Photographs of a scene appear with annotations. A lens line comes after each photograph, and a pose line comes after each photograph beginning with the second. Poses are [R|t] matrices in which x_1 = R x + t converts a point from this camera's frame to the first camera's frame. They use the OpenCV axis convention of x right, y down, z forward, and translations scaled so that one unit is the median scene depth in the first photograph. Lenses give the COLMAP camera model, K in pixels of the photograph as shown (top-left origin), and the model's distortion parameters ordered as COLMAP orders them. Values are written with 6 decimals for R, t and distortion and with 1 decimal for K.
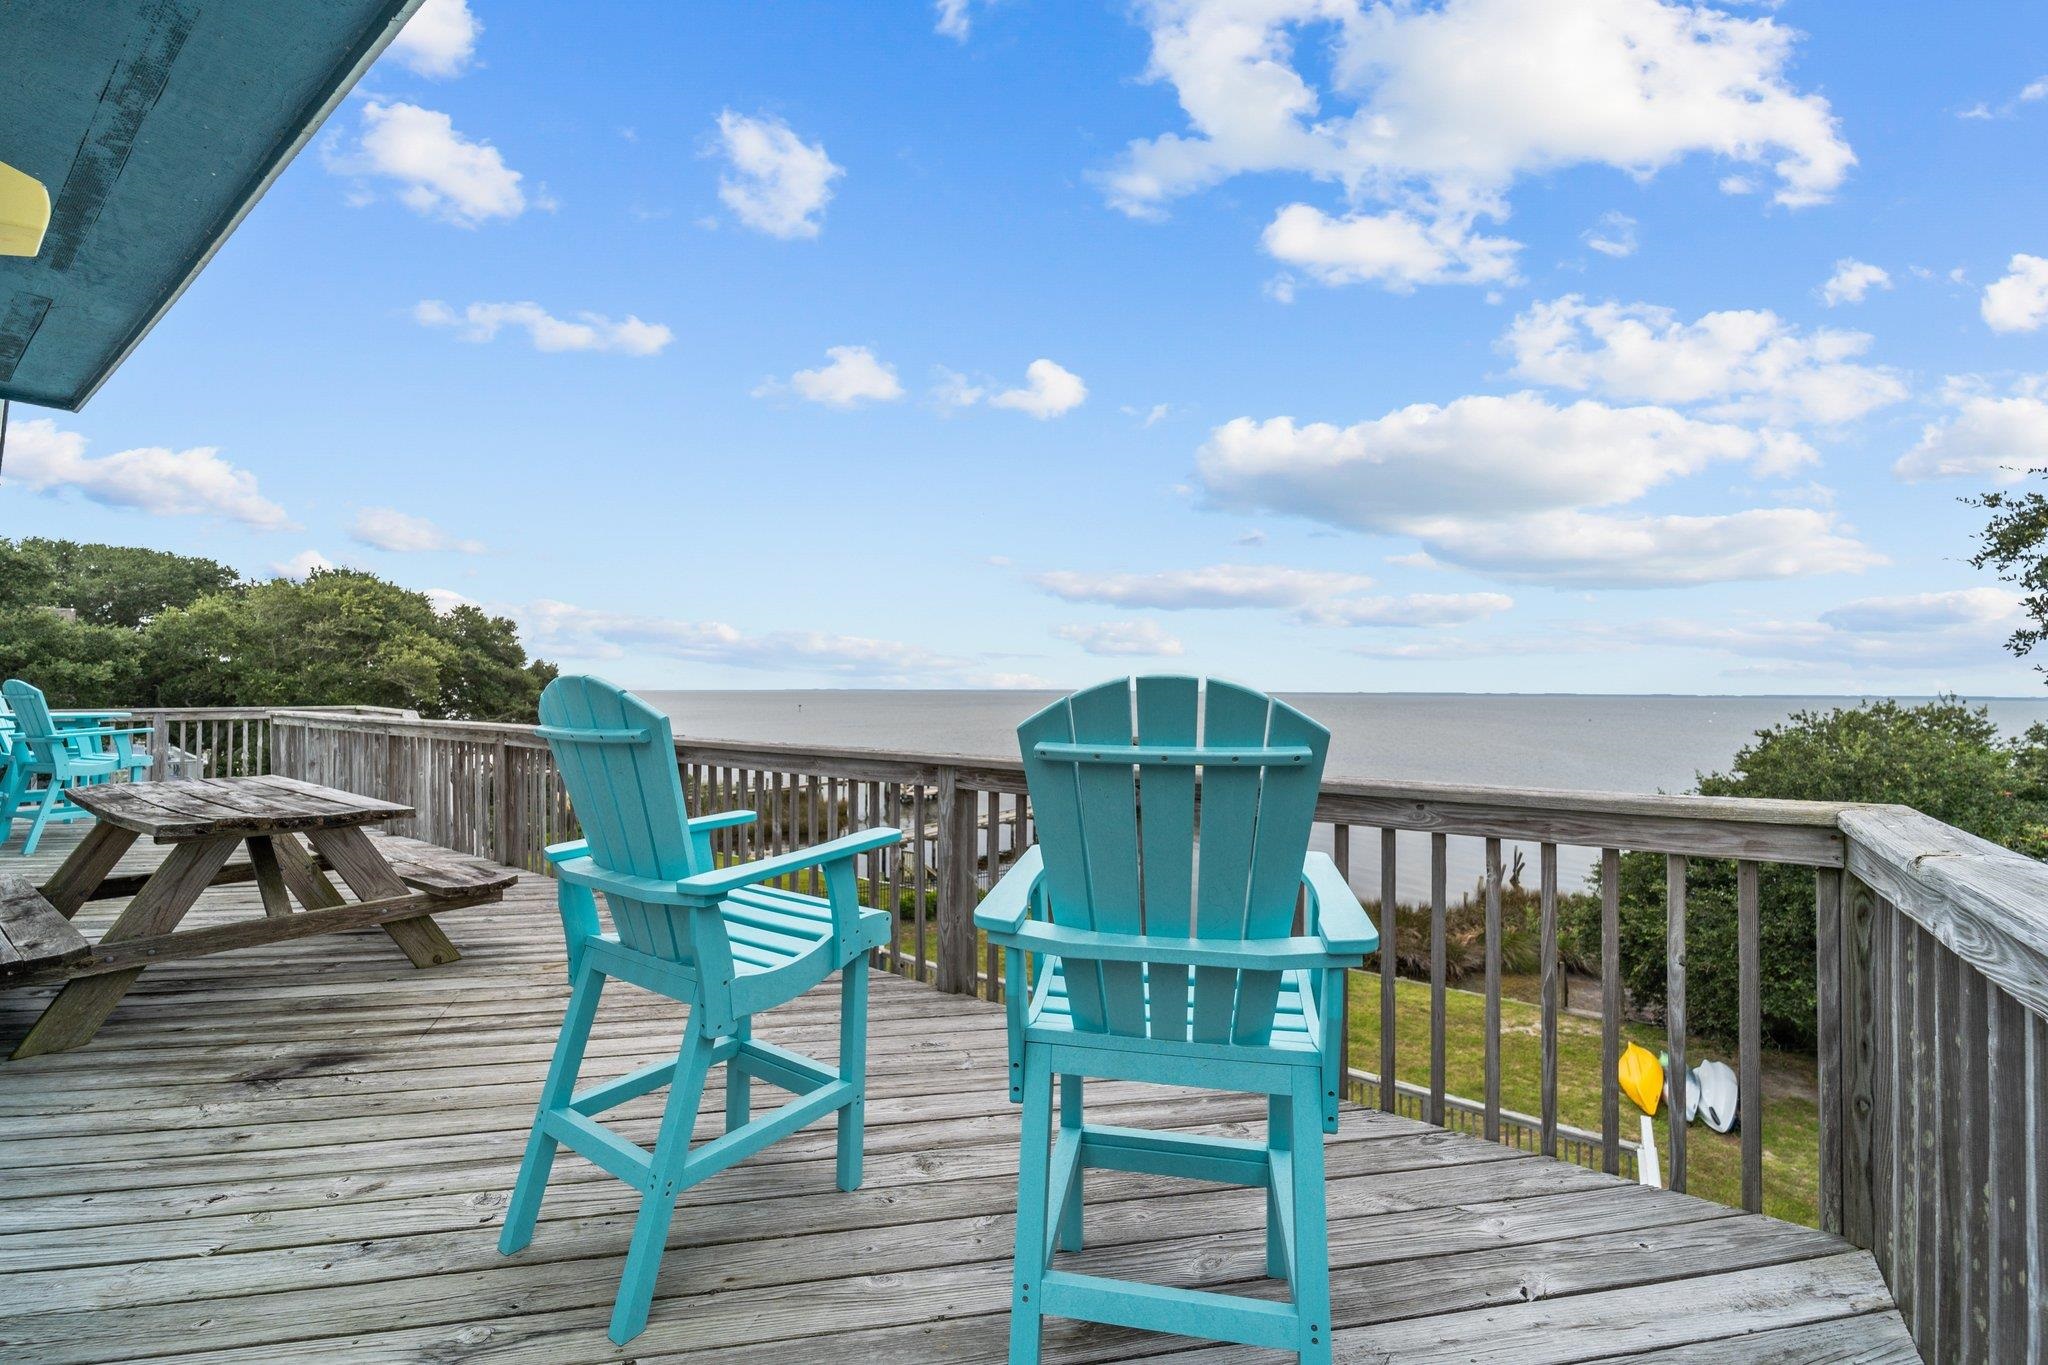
lens RADIAL K [[836.9, 0, 1022.0], [0, 836.9, 680.8], [0, 0, 1]] dist [0.000711, -0.000013]
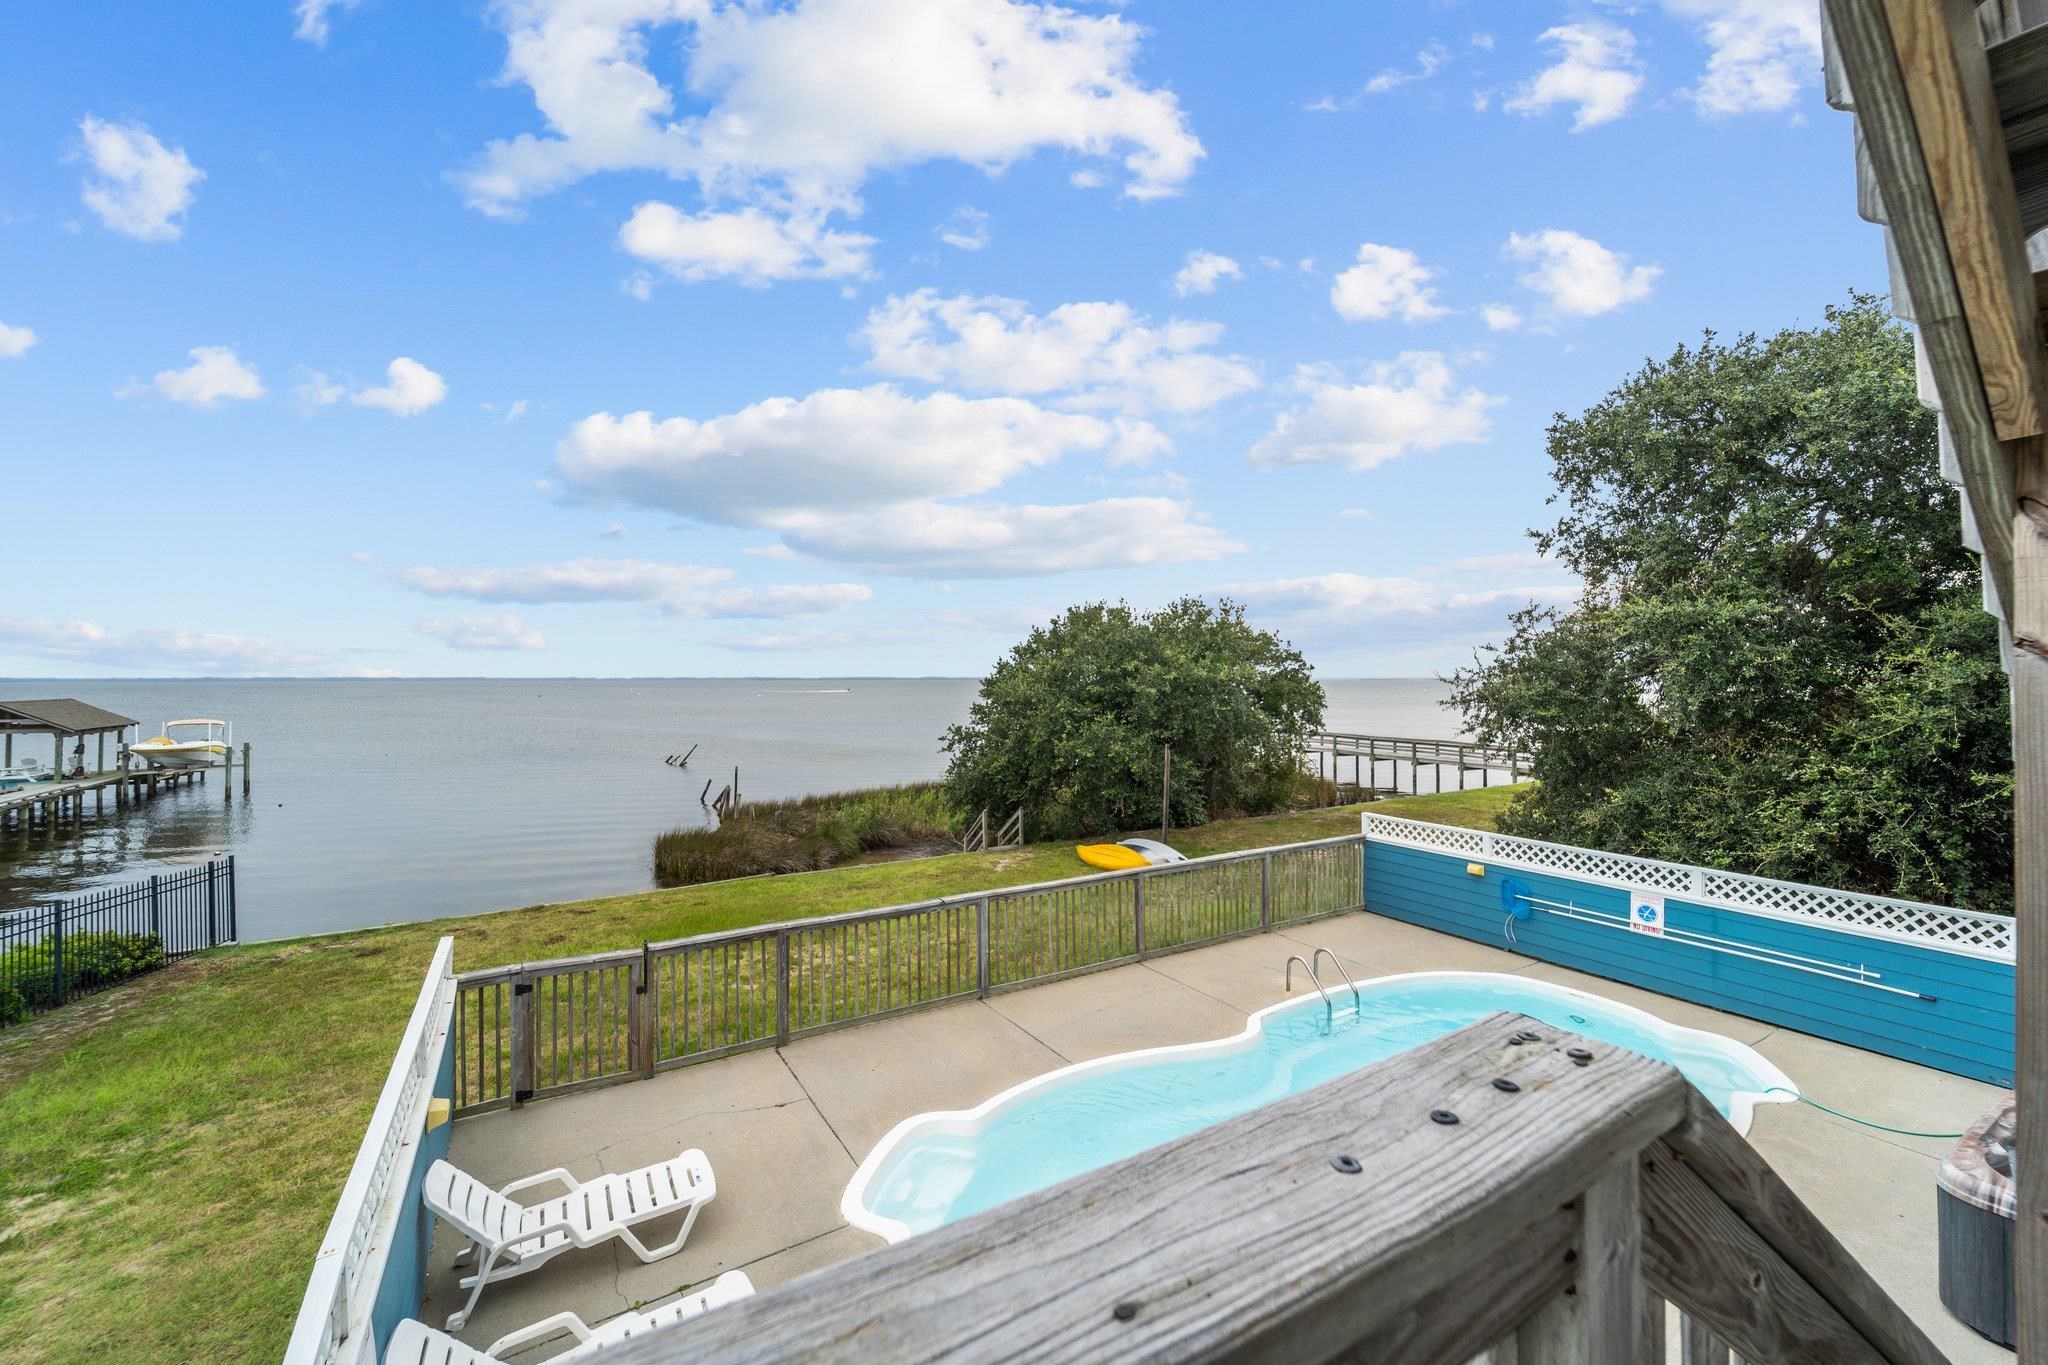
lens RADIAL K [[836.9, 0, 1025.0], [0, 836.9, 675.3], [0, 0, 1]] dist [0.000711, -0.000013]
pose [[0.999943, -0.010661, -0.001054, 0.772605], [0.010649, 0.999890, -0.010303, 0.017757], [0.001164, 0.010291, 0.999946, -0.005755]]
